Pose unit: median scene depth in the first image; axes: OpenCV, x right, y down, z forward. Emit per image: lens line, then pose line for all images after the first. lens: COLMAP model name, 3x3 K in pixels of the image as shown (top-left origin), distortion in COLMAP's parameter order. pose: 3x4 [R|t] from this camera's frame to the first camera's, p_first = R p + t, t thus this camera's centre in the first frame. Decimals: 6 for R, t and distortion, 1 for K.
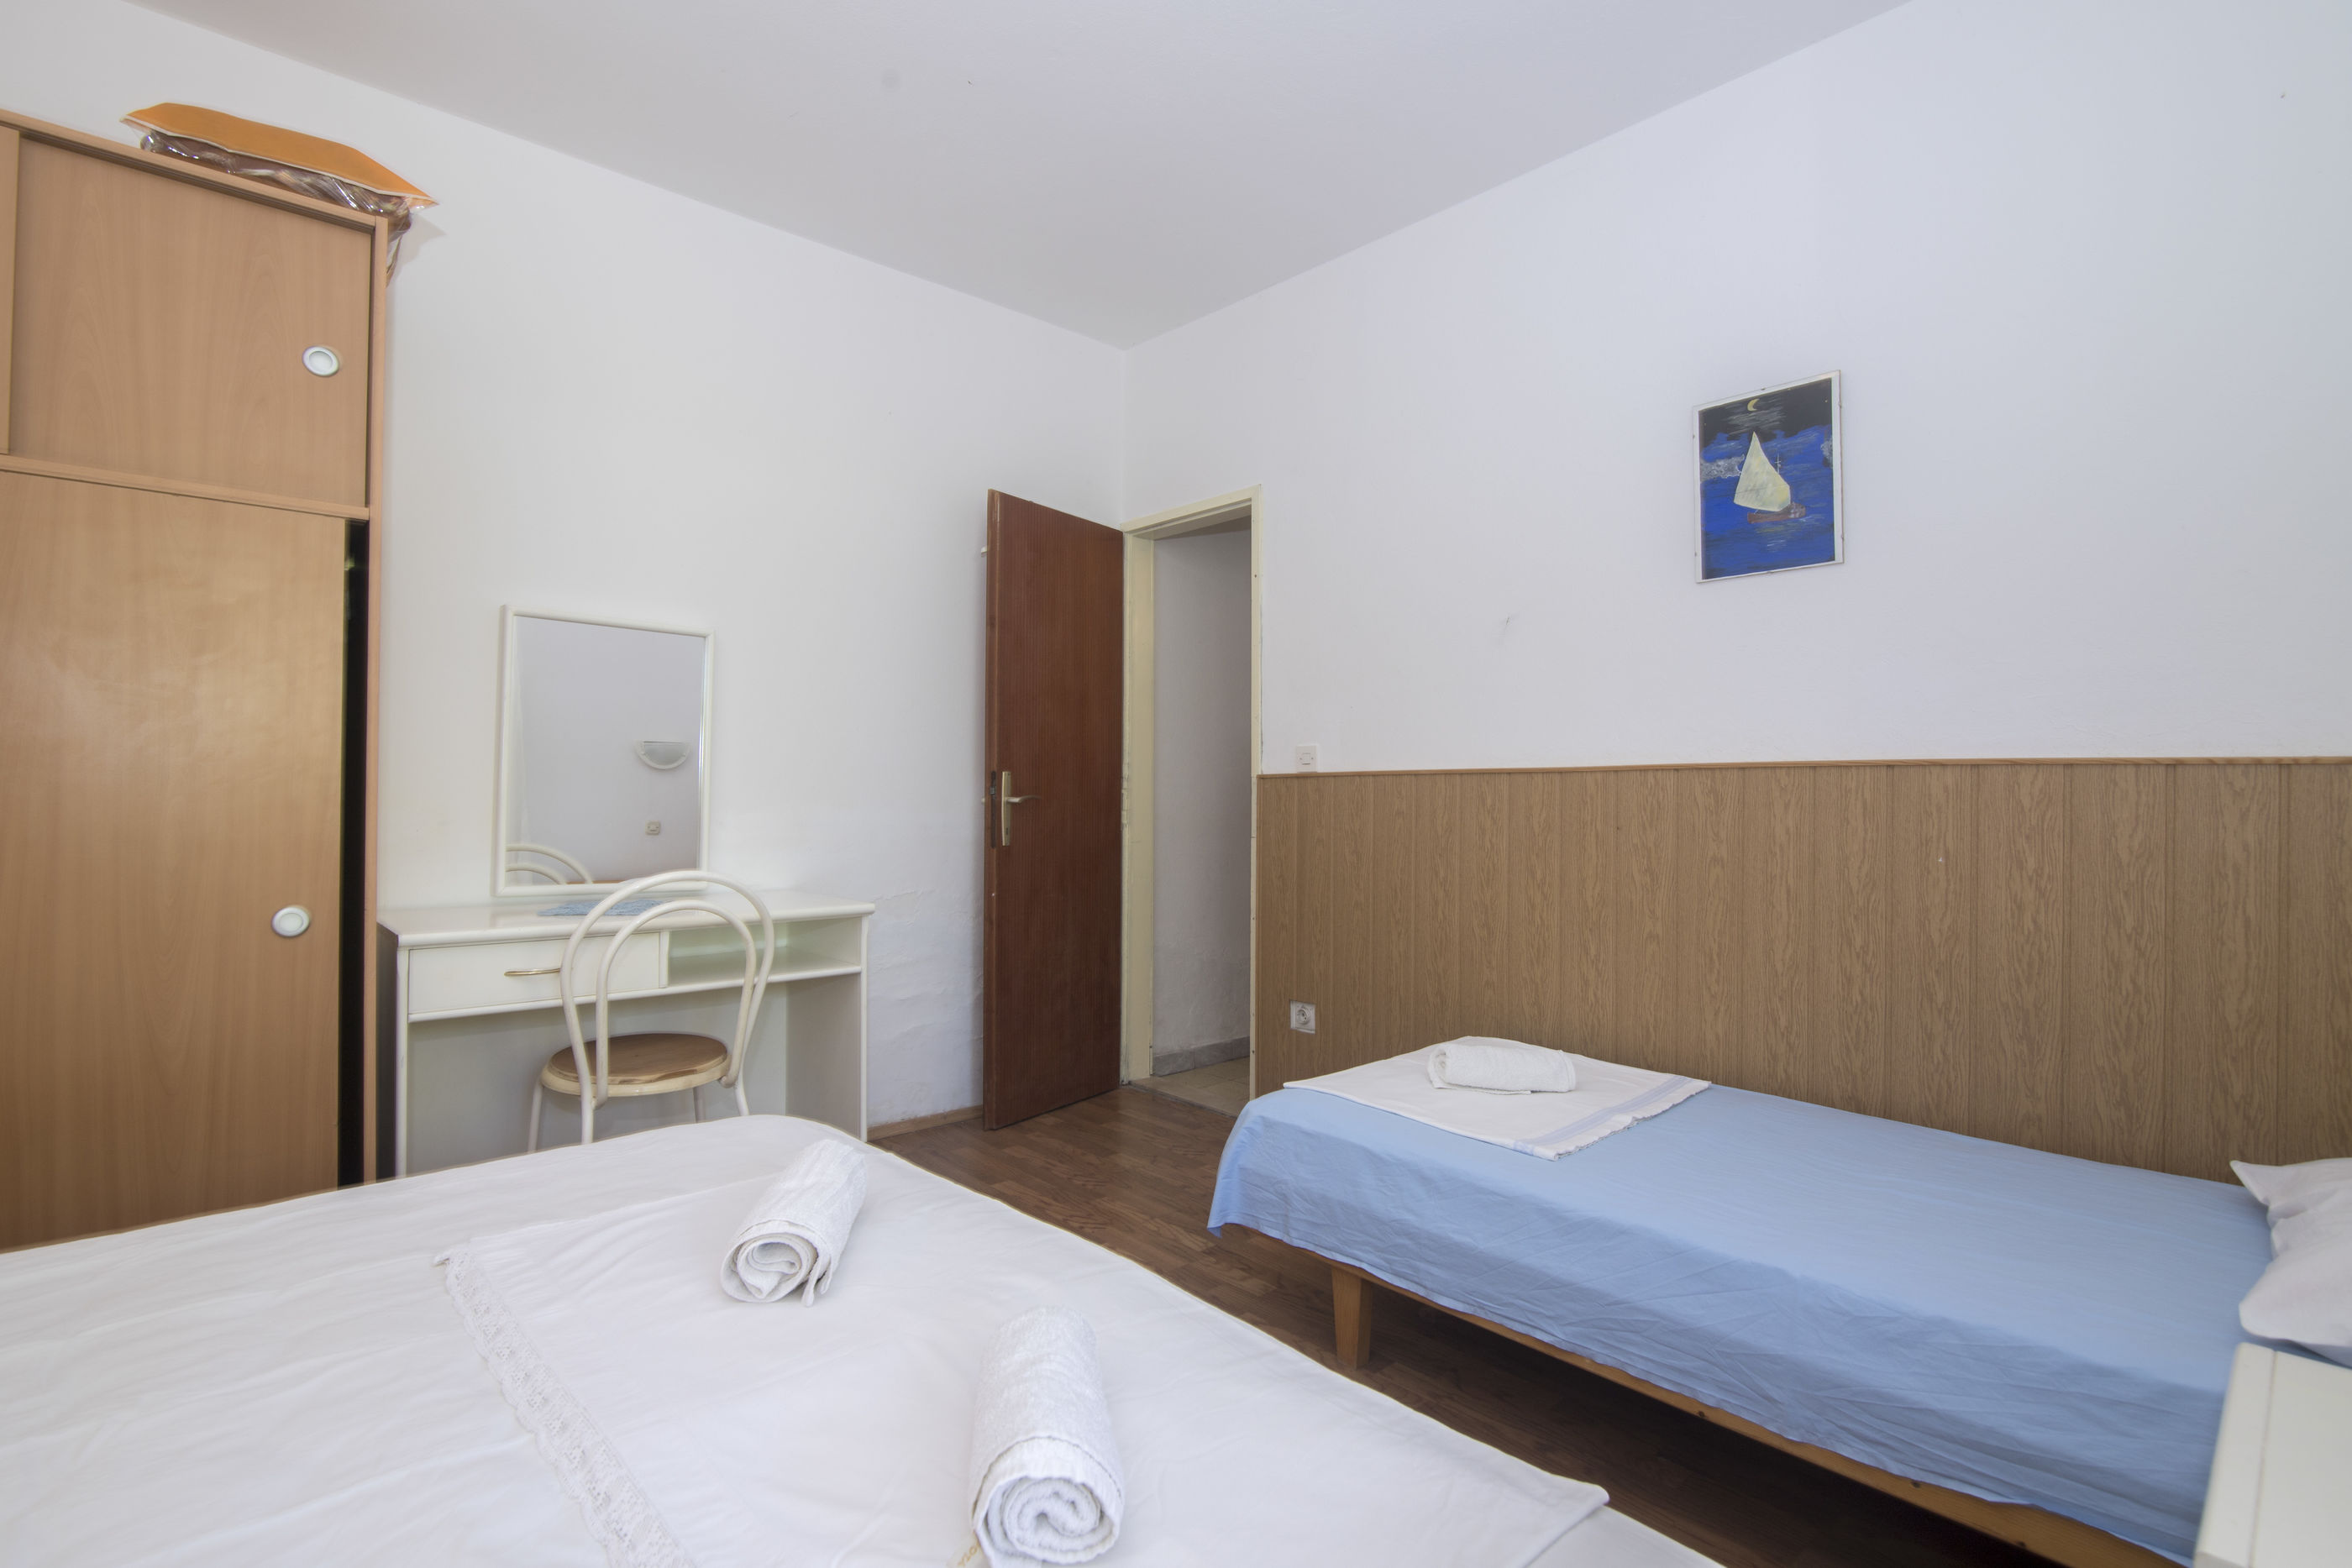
lens RADIAL K [[1105.8, 0, 1182.9], [0, 1105.8, 778.1], [0, 0, 1]] dist [-0.020842, 0.000482]
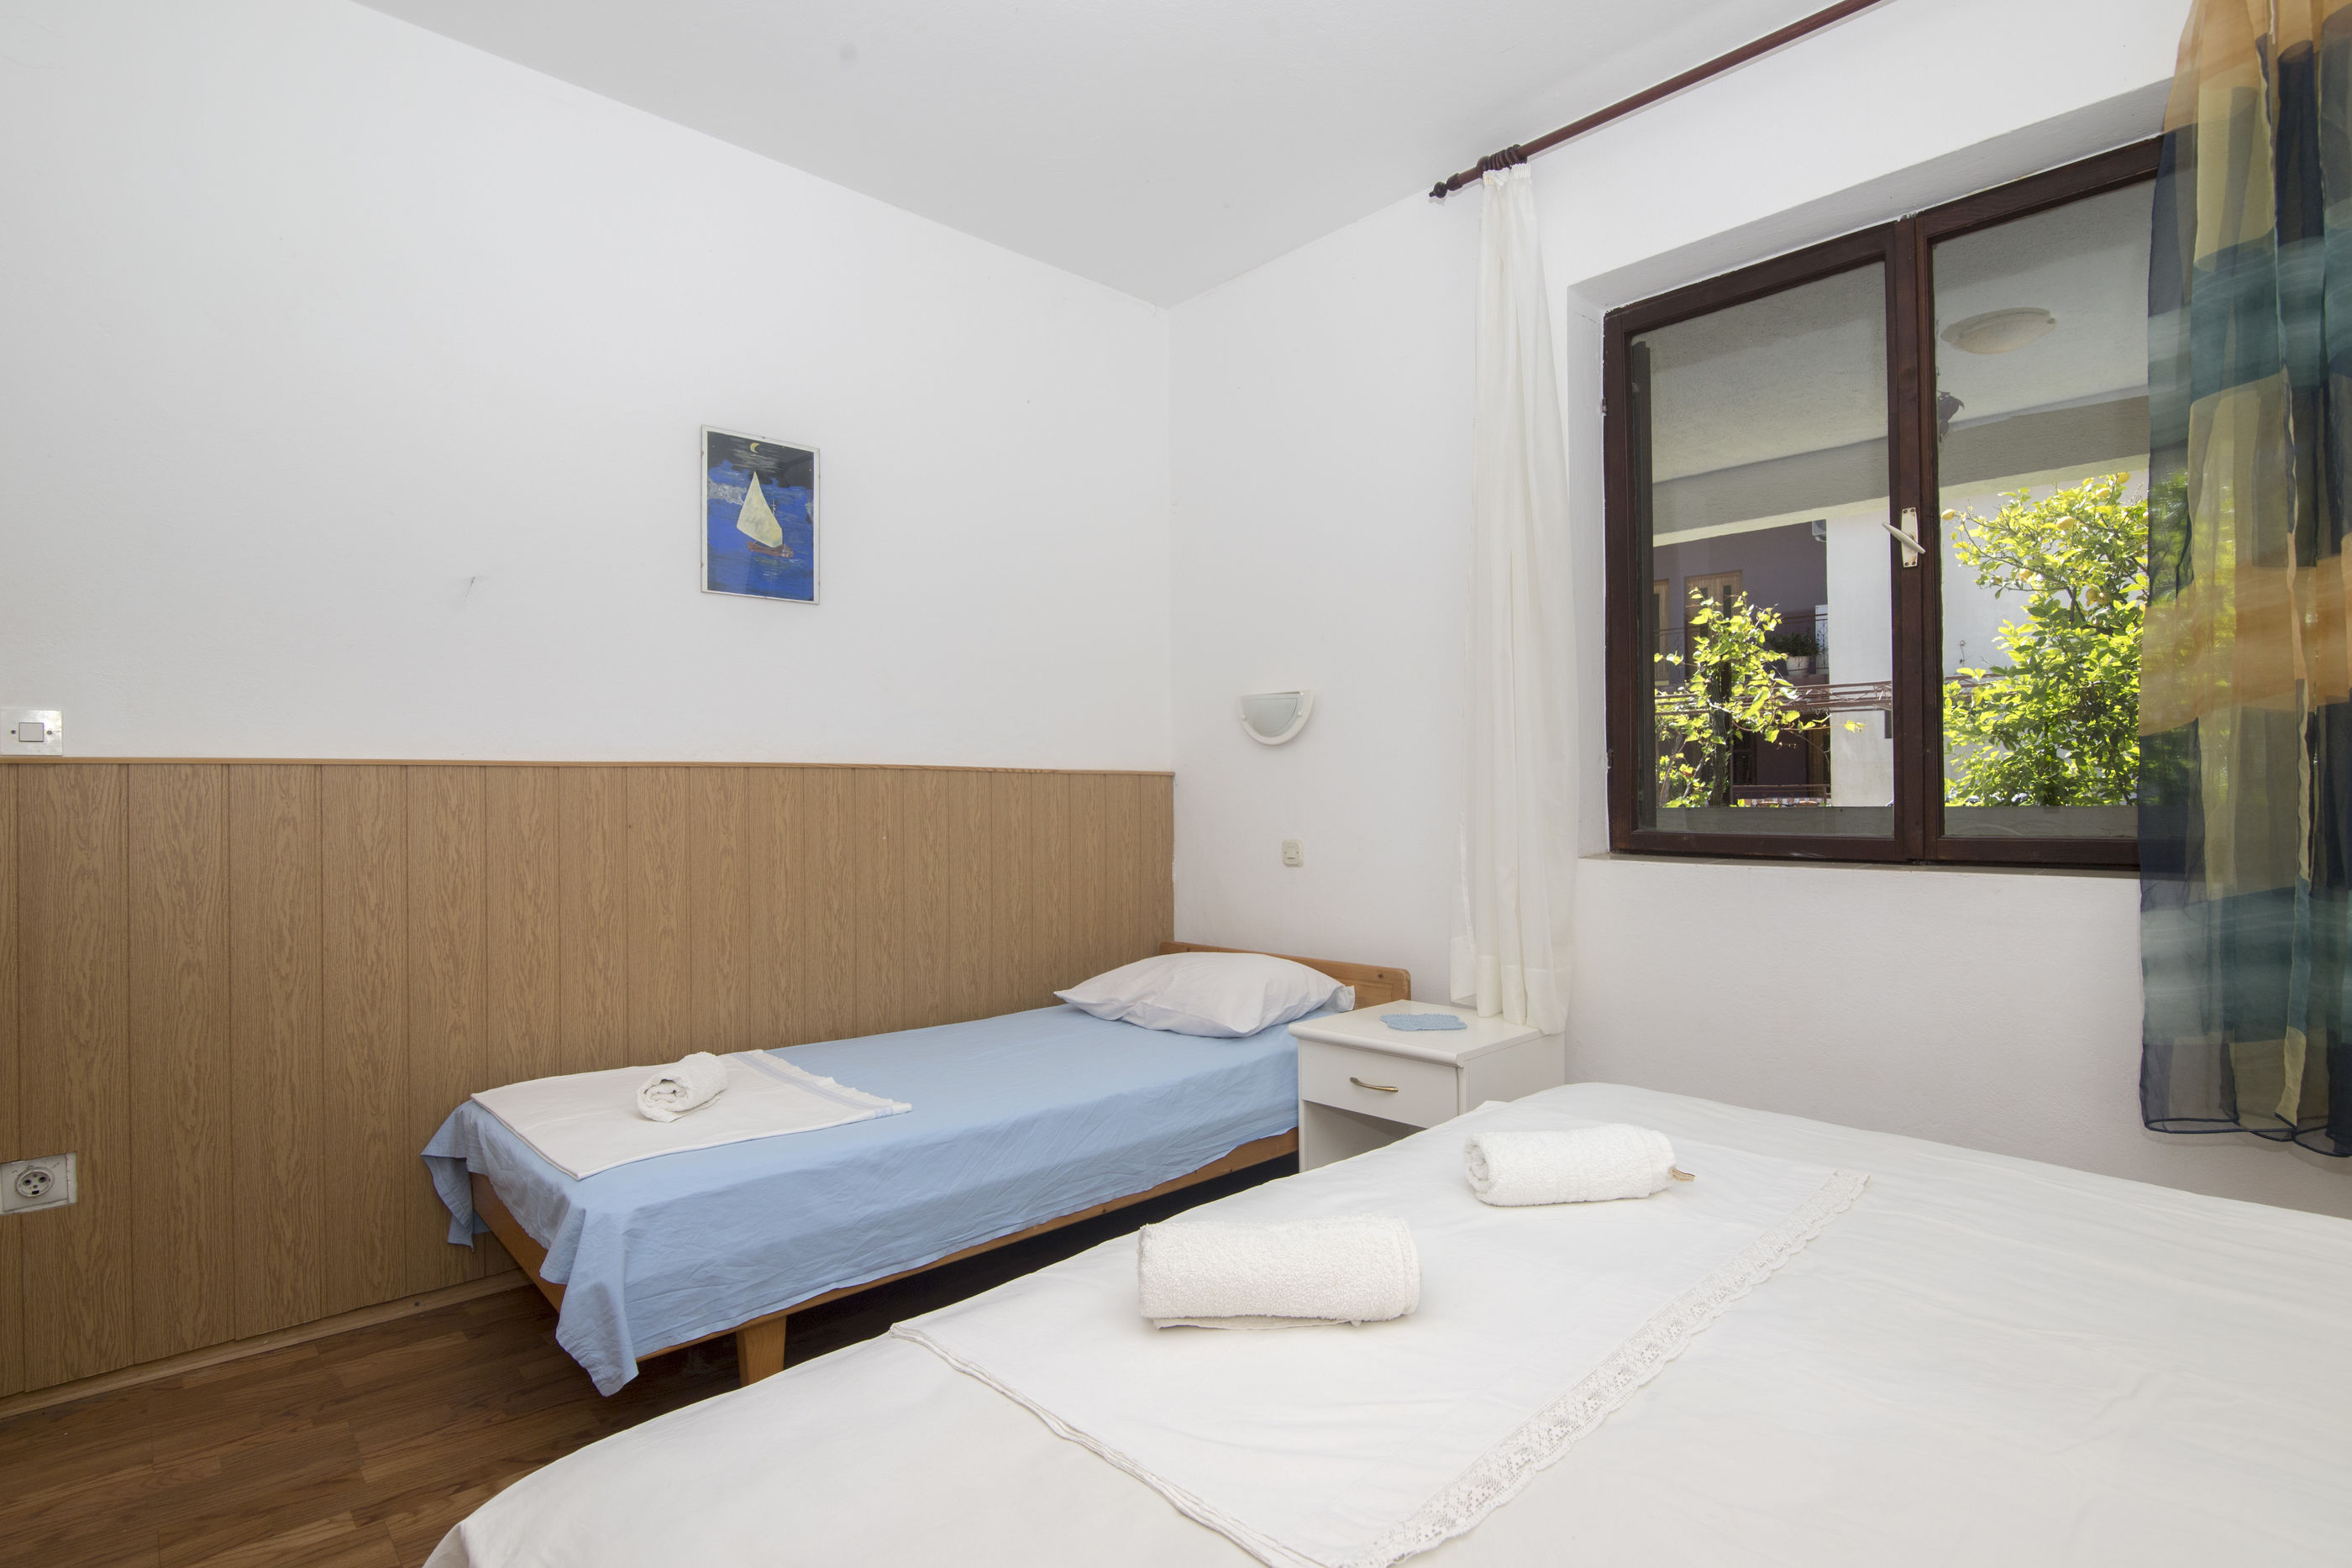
lens RADIAL K [[1131.2, 0, 1176.0], [0, 1131.2, 784.0], [0, 0, 1]] dist [-0.016462, 0.000519]
pose [[-0.005869, 0.005833, 0.999966, -0.661759], [-0.006378, 0.999962, -0.005870, 0.012212], [-0.999962, -0.006413, -0.005832, 0.584786]]
